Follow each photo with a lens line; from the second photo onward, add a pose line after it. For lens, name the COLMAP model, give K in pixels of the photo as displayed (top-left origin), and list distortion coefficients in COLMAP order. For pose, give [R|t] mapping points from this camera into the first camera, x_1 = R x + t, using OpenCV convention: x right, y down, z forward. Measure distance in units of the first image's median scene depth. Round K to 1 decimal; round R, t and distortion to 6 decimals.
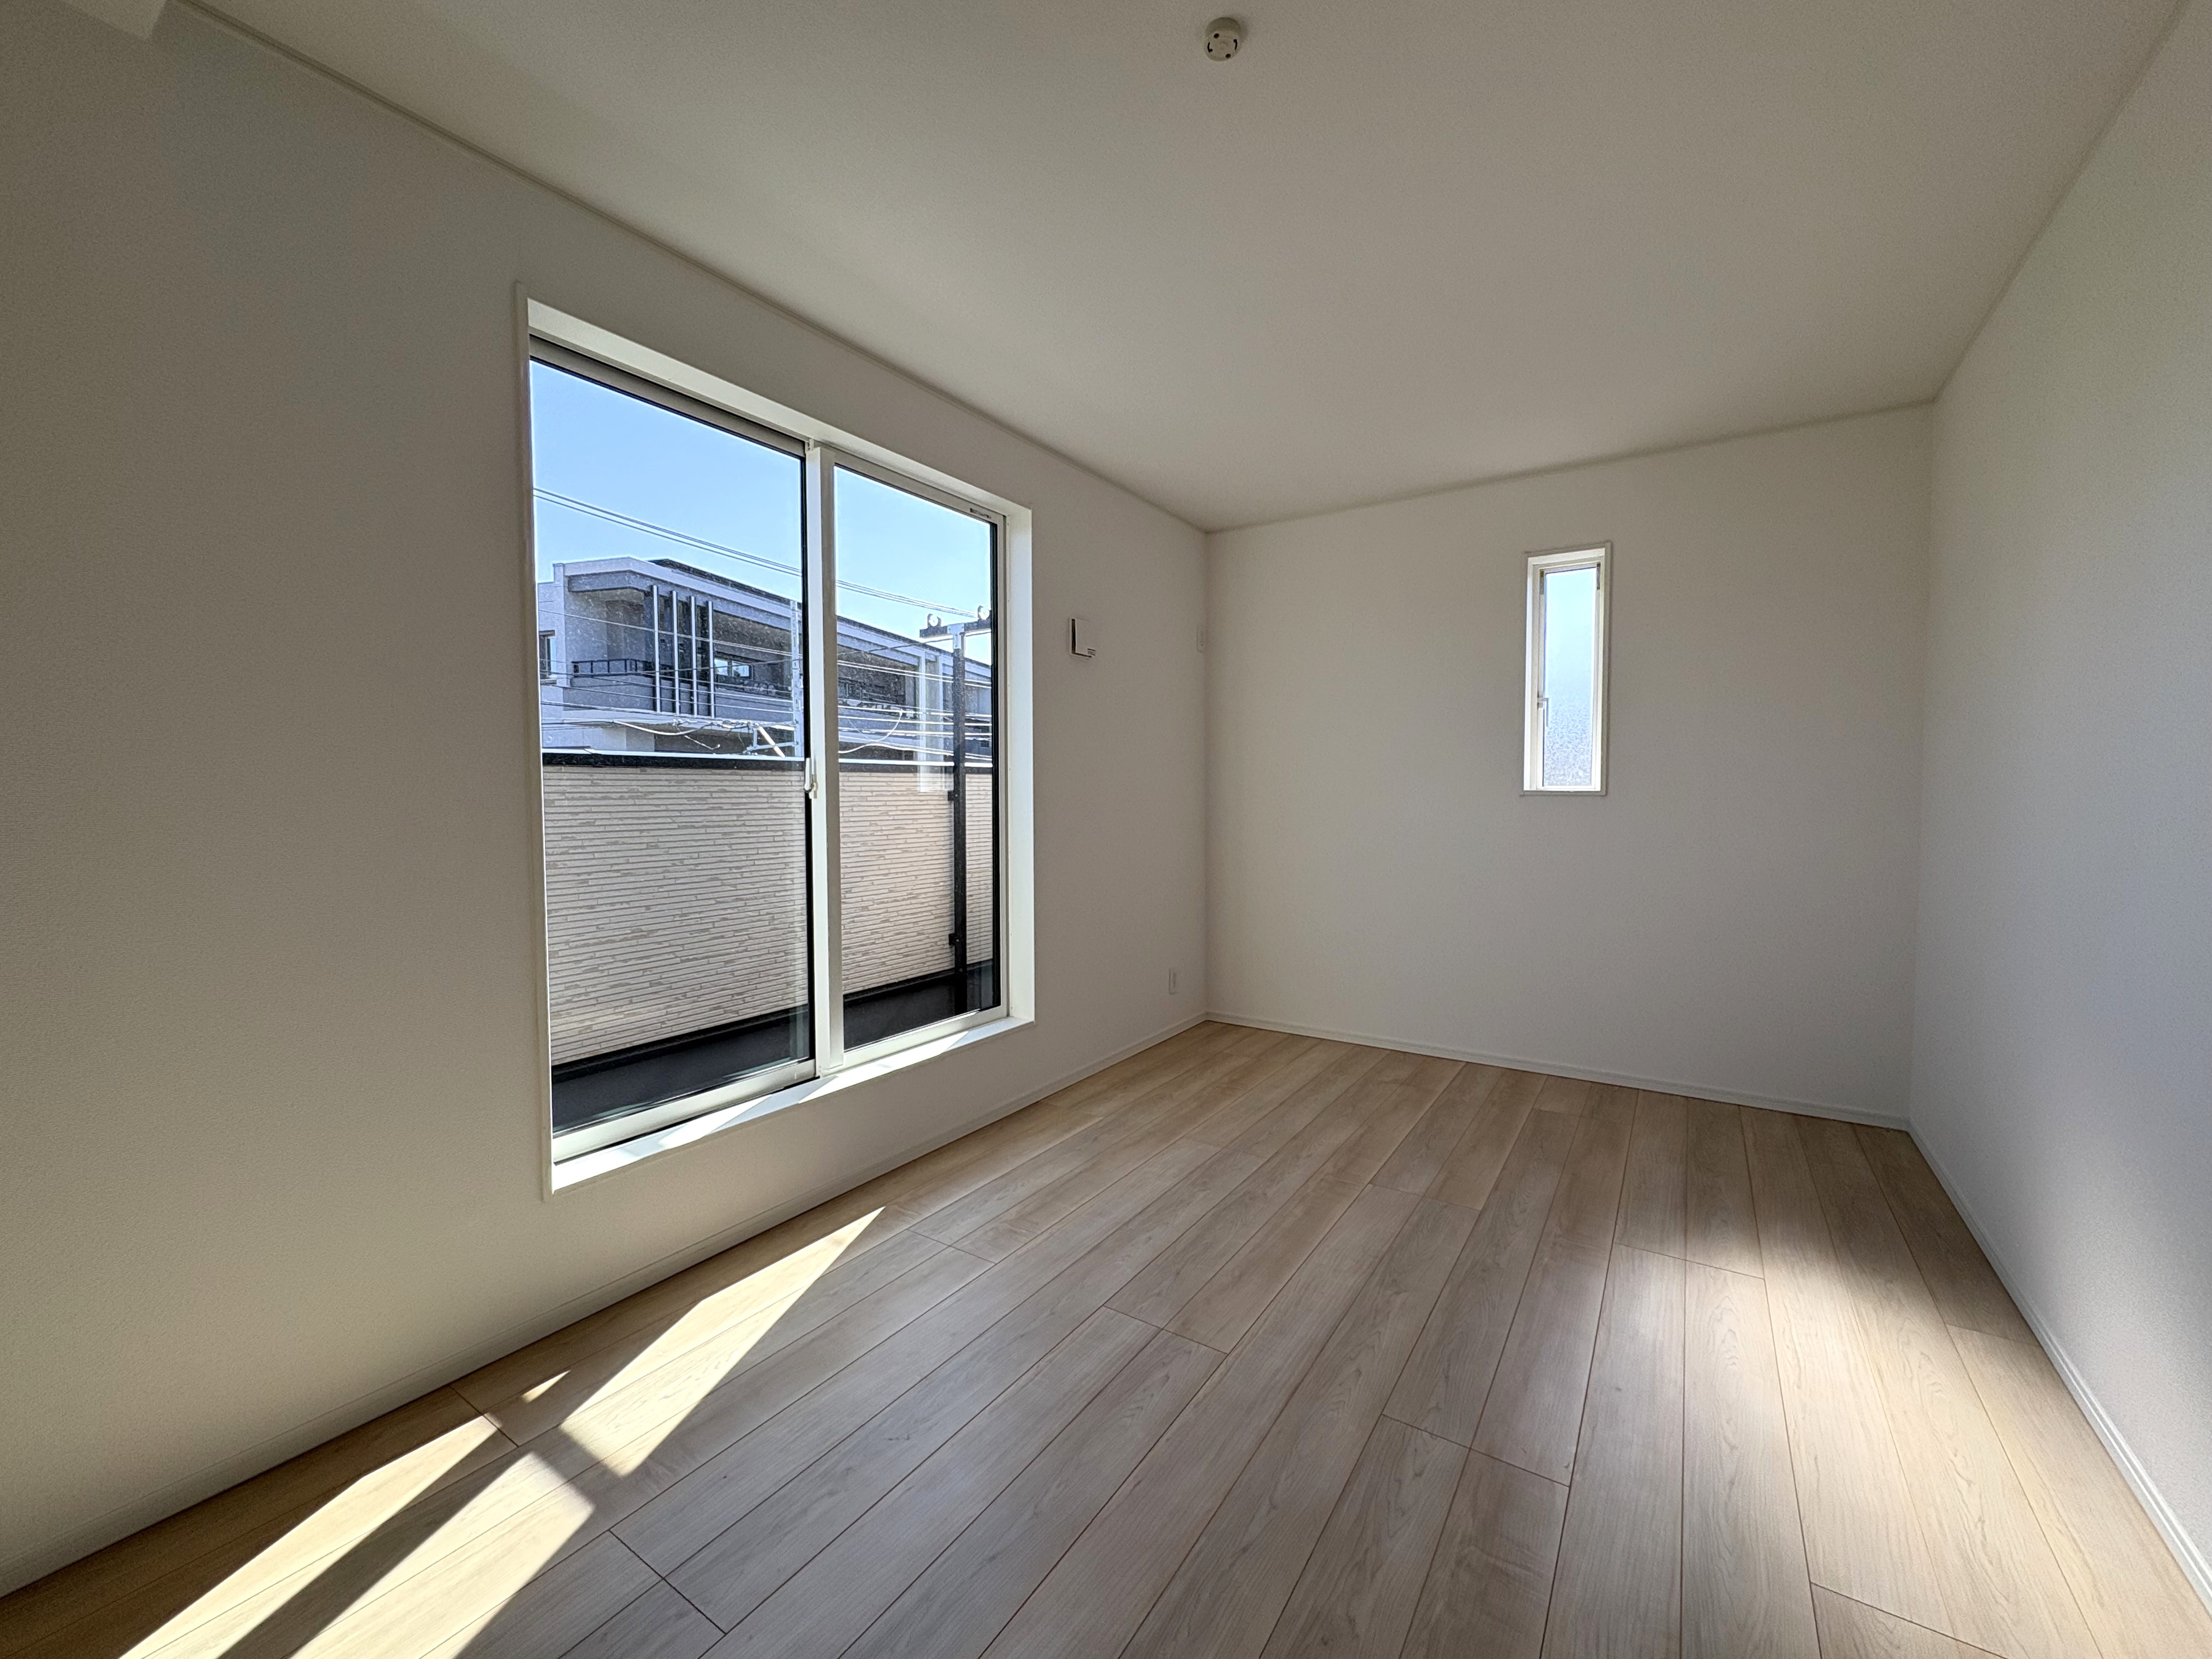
lens RADIAL K [[887.4, 0, 1106.0], [0, 887.4, 829.5], [0, 0, 1]] dist [-0.001269, 0.000006]
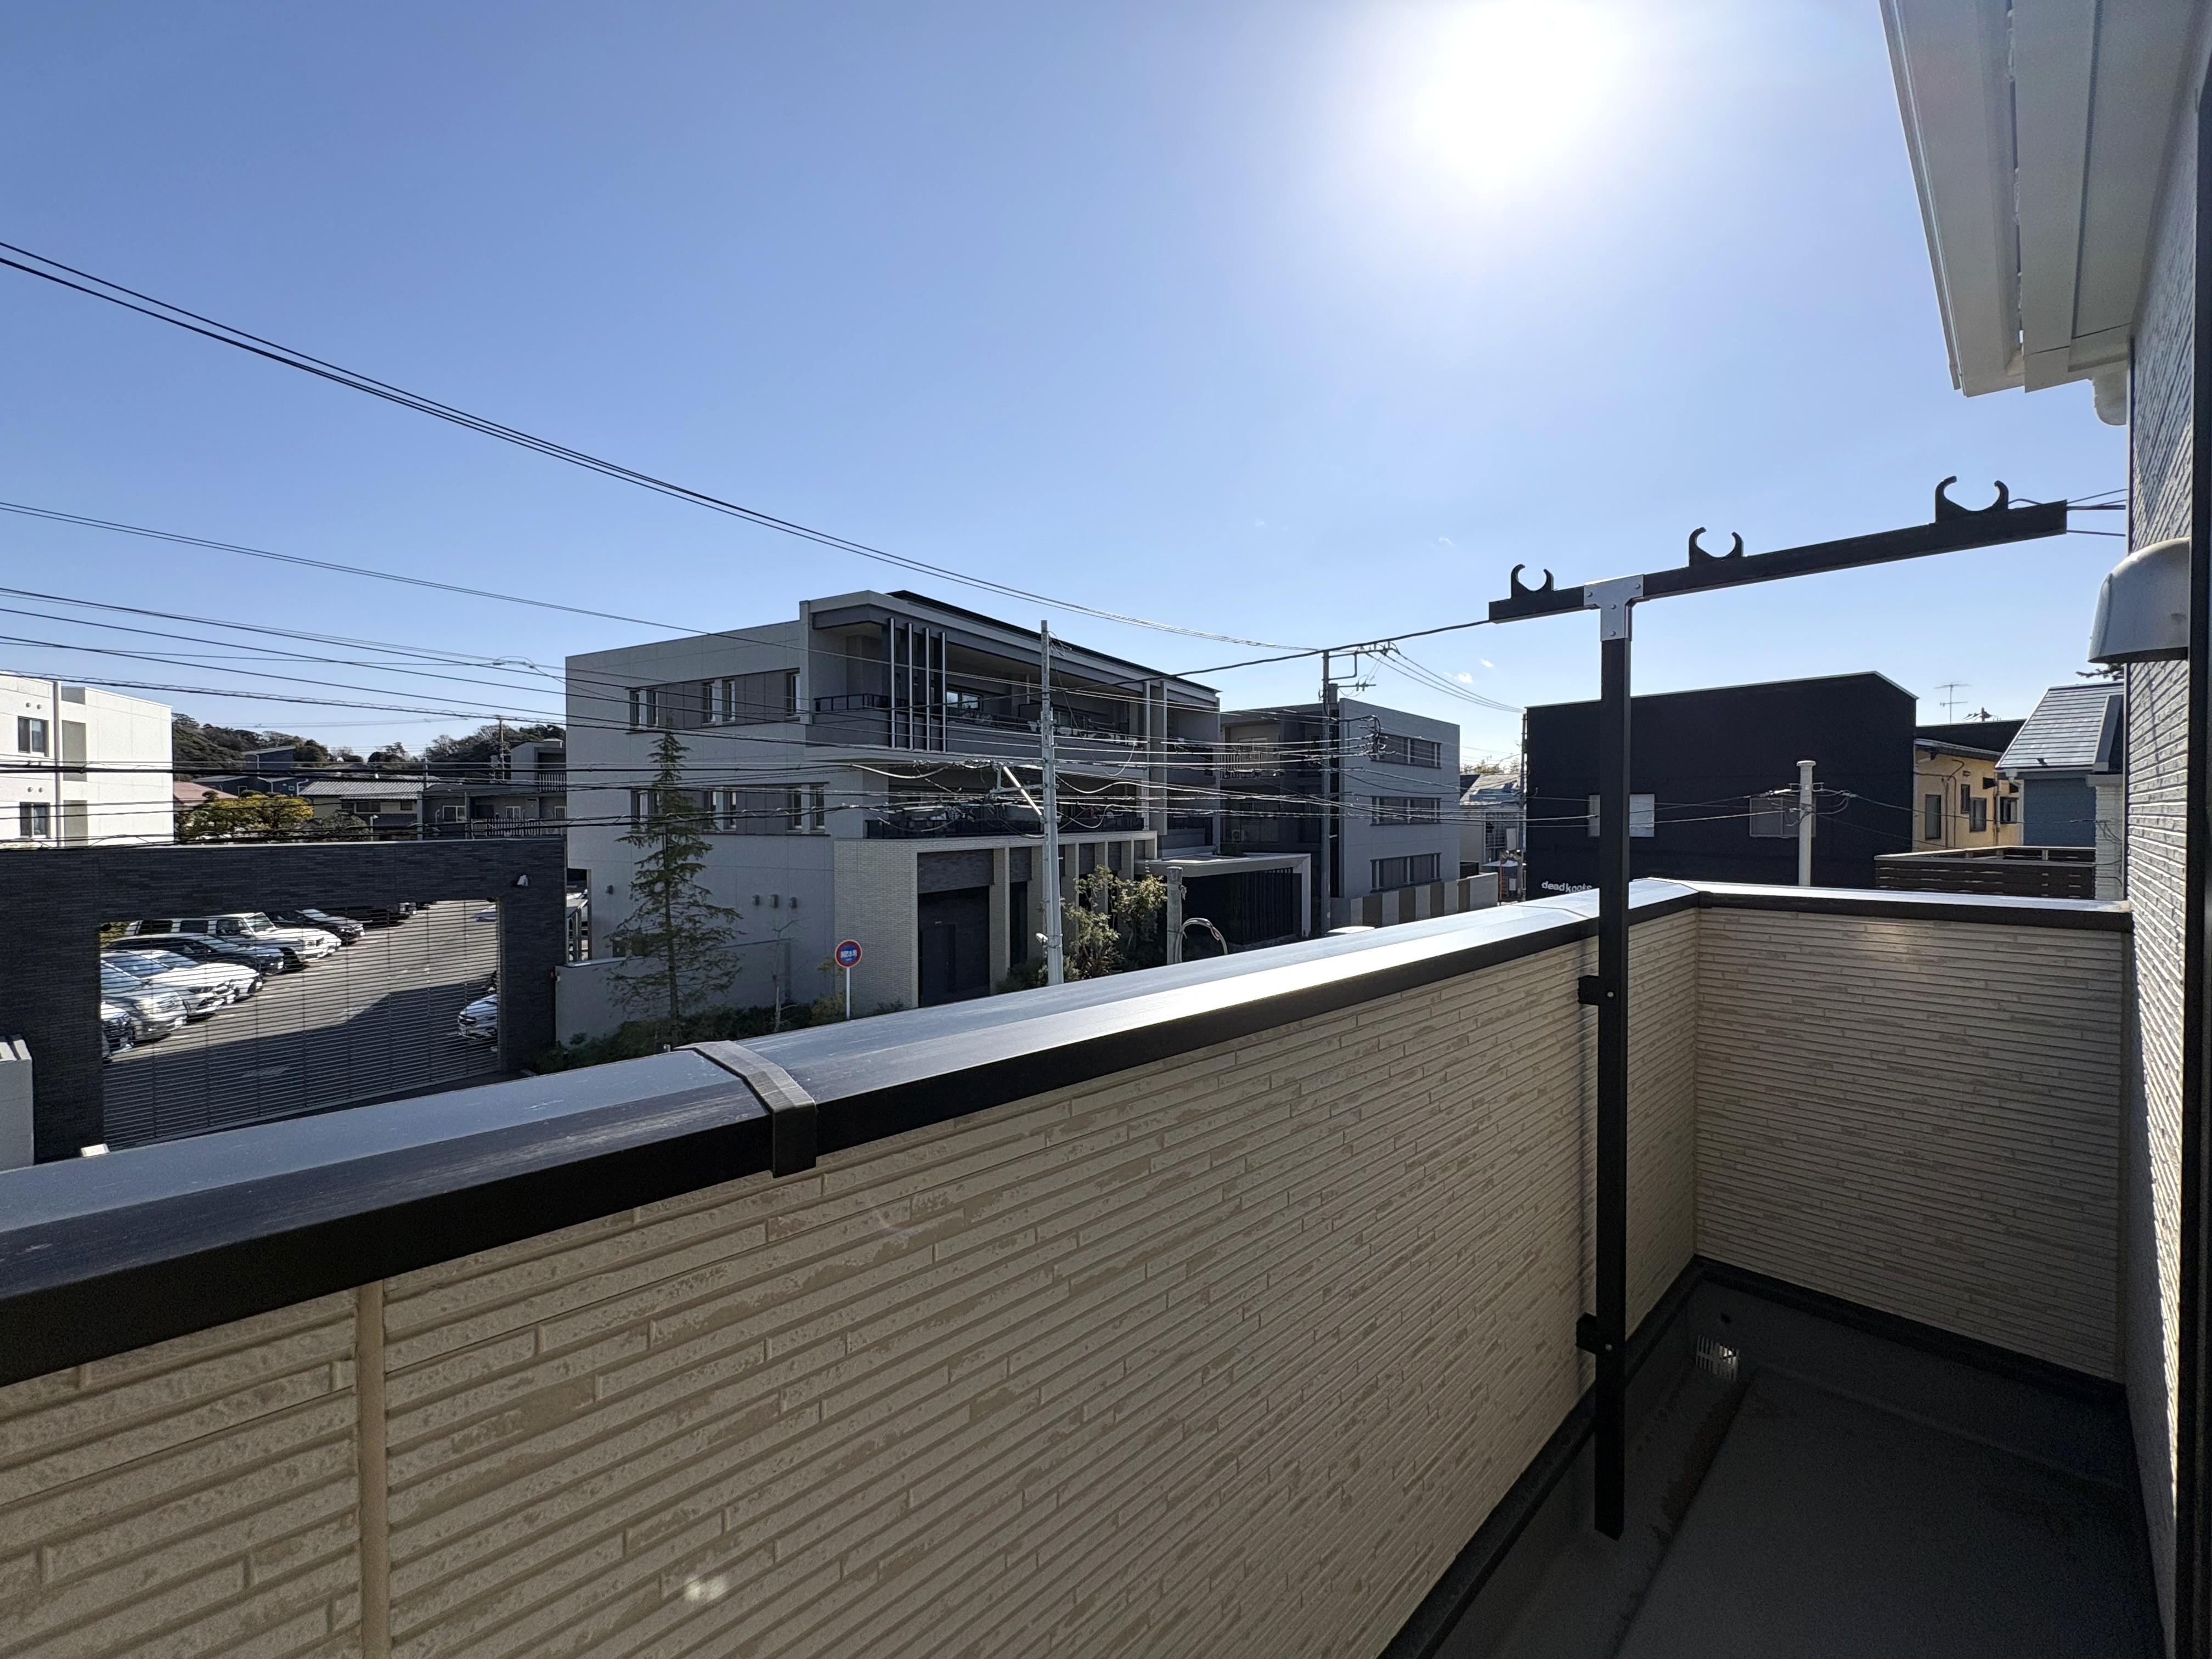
lens RADIAL K [[887.4, 0, 1106.0], [0, 887.4, 829.5], [0, 0, 1]] dist [-0.001269, 0.000006]
pose [[0.974714, 0.002947, -0.223437, -0.061046], [-0.008859, 0.999637, -0.025459, -0.020223], [0.223281, 0.026795, 0.974386, 0.109209]]
